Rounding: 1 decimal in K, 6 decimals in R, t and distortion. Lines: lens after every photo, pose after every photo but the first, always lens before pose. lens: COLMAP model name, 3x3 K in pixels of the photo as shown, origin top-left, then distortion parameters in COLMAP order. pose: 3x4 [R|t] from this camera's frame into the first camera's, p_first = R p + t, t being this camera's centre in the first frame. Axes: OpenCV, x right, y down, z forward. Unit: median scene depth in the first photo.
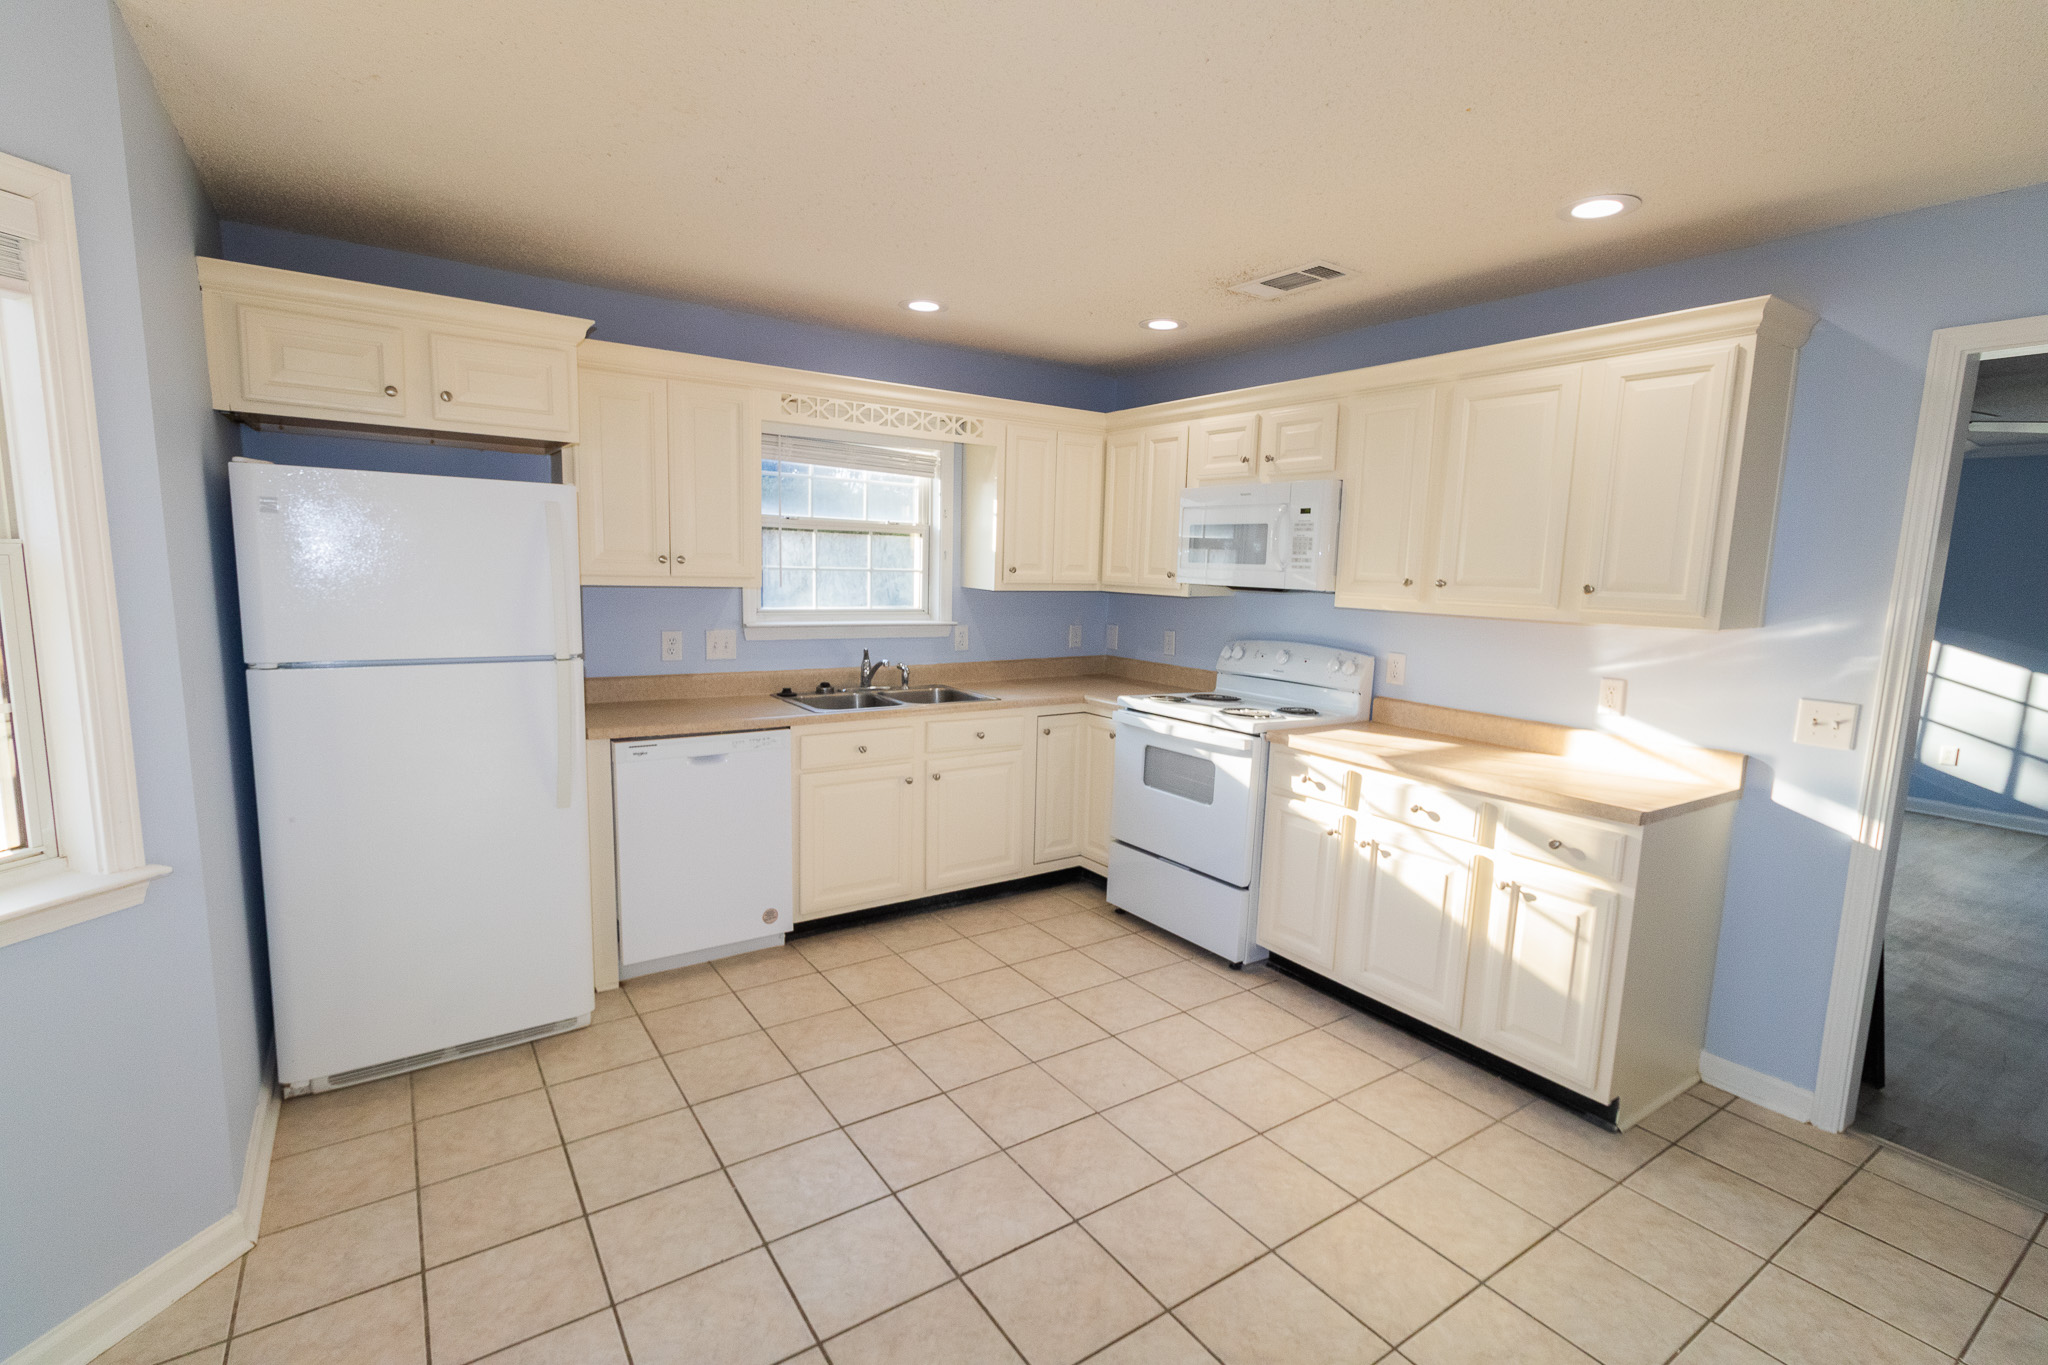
lens RADIAL K [[946.9, 0, 1034.6], [0, 946.9, 692.3], [0, 0, 1]] dist [-0.000776, -0.000009]
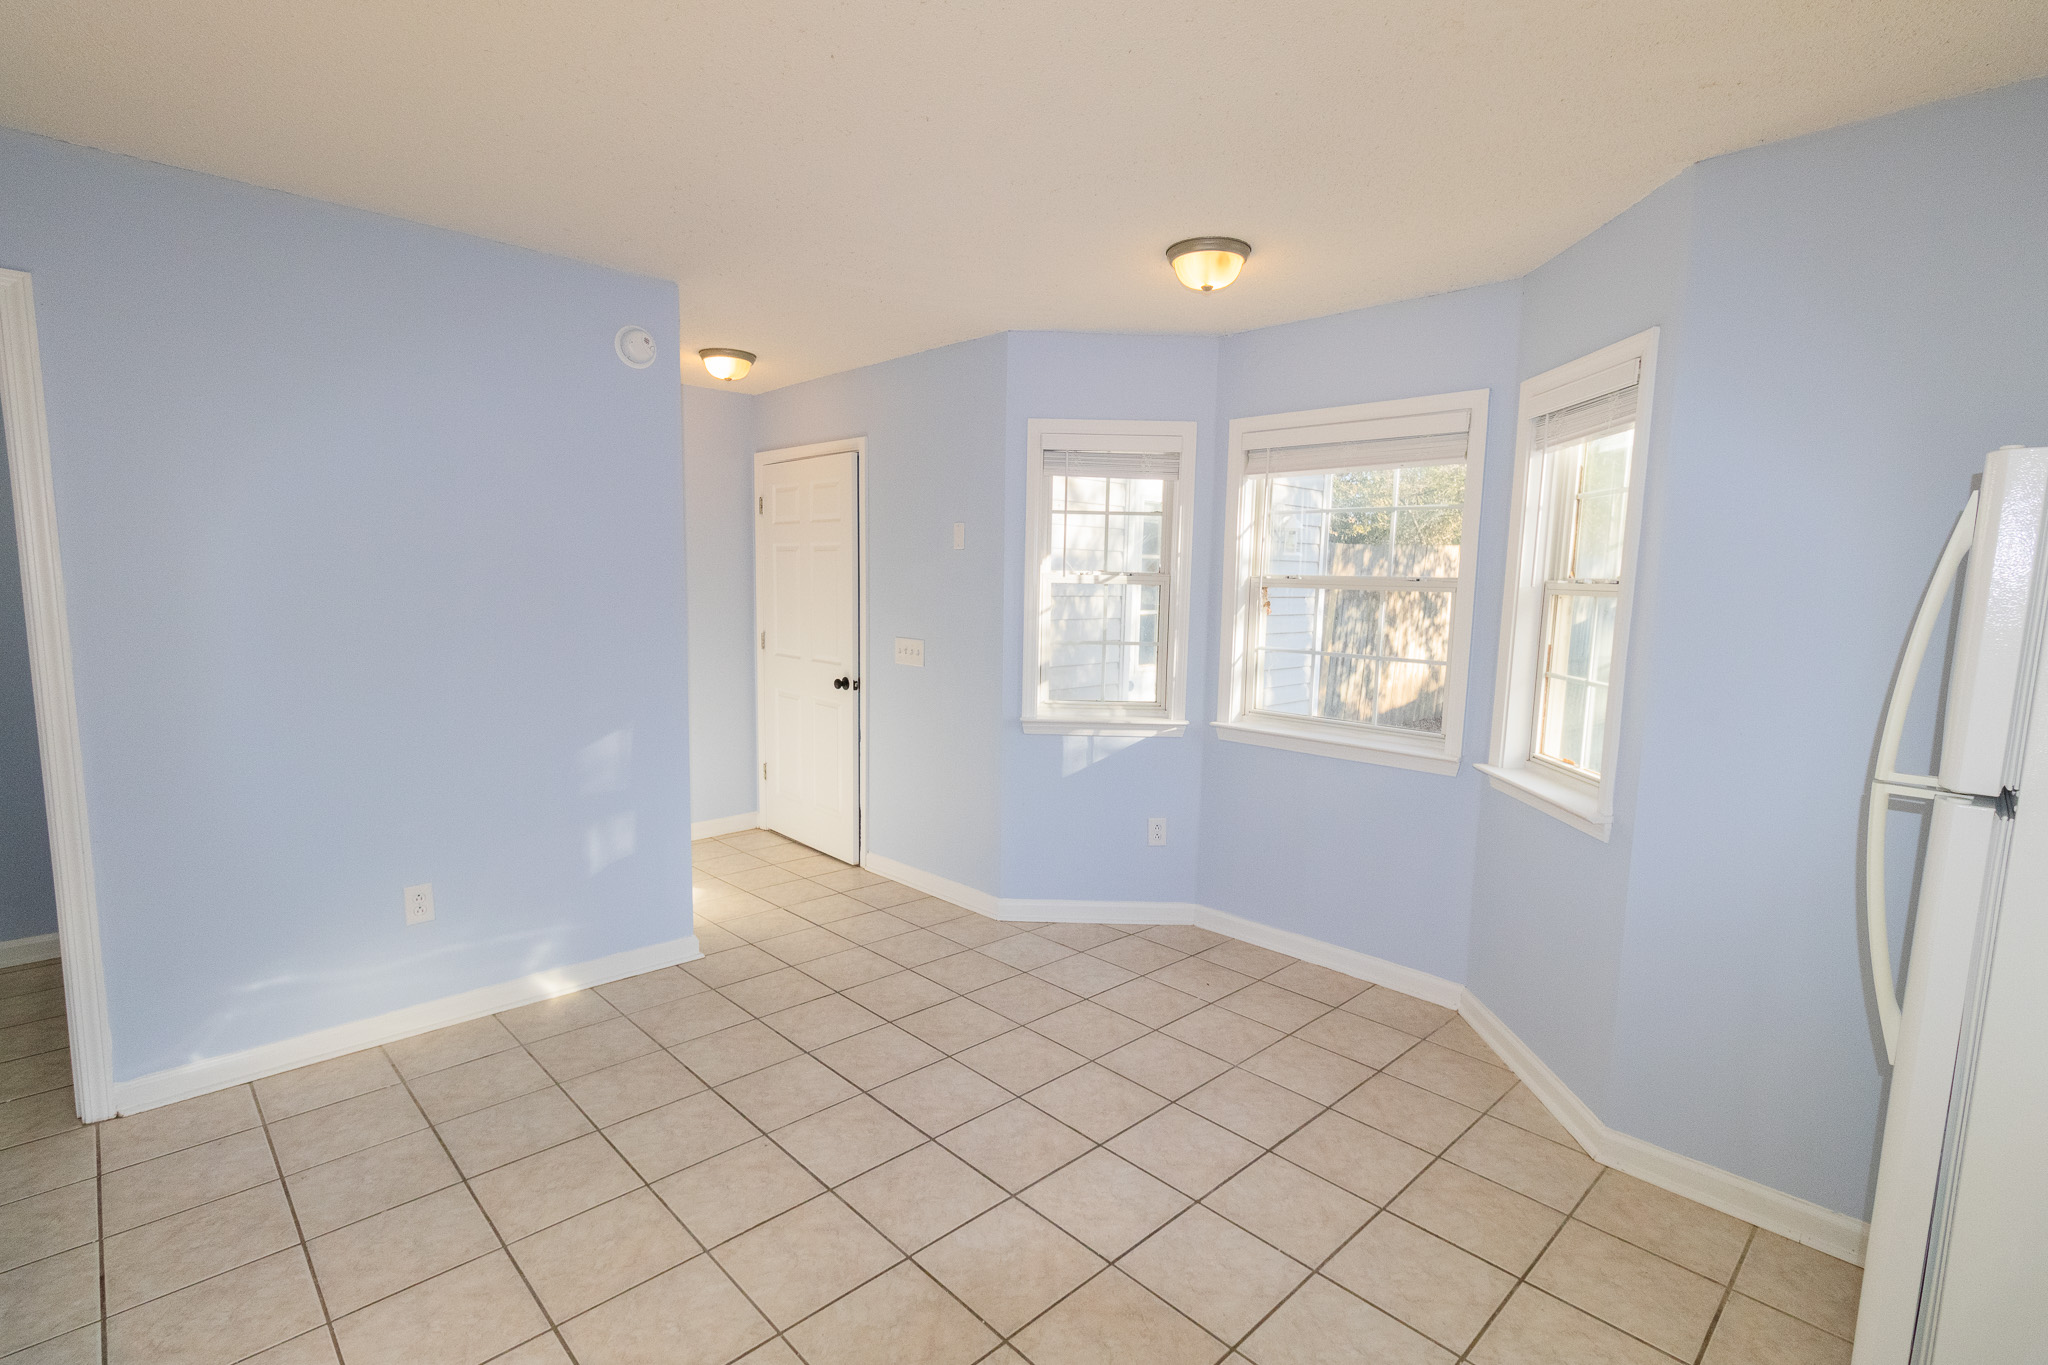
lens RADIAL K [[977.9, 0, 1058.8], [0, 977.9, 675.3], [0, 0, 1]] dist [-0.000580, -0.000112]
pose [[-0.982779, -0.033111, -0.181795, 0.056832], [-0.076754, 0.968078, 0.238609, -0.153271], [0.168091, 0.248453, -0.953948, 1.111011]]
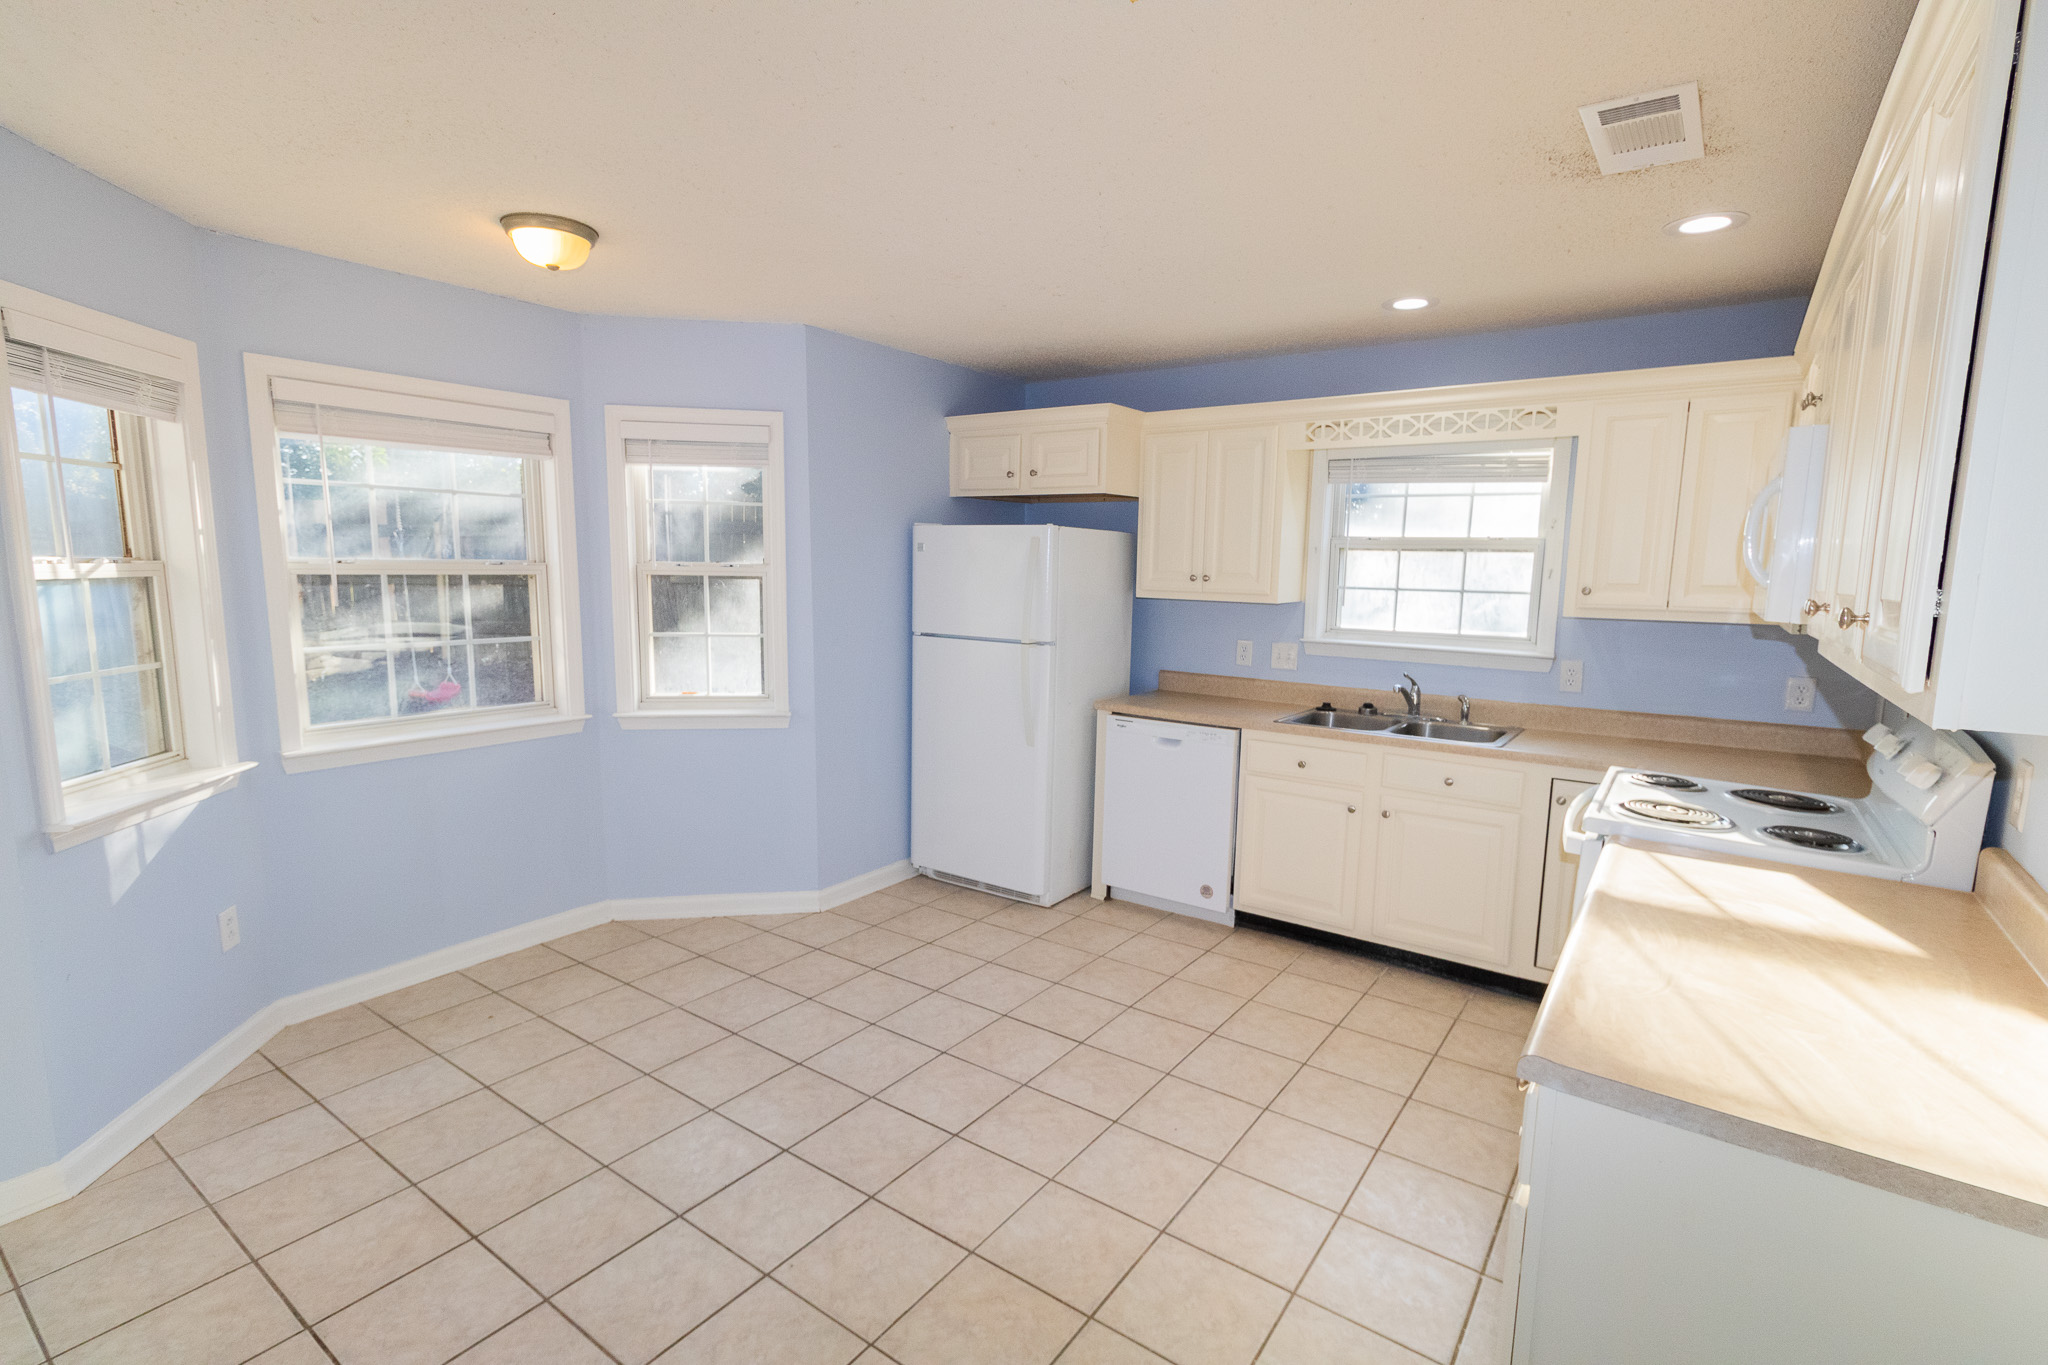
lens RADIAL K [[946.9, 0, 1034.6], [0, 946.9, 692.3], [0, 0, 1]] dist [-0.000776, -0.000009]
pose [[0.341324, 0.103953, -0.934180, 0.675501], [-0.138830, 0.988541, 0.059277, -0.036928], [0.929636, 0.109459, 0.351845, 0.381308]]
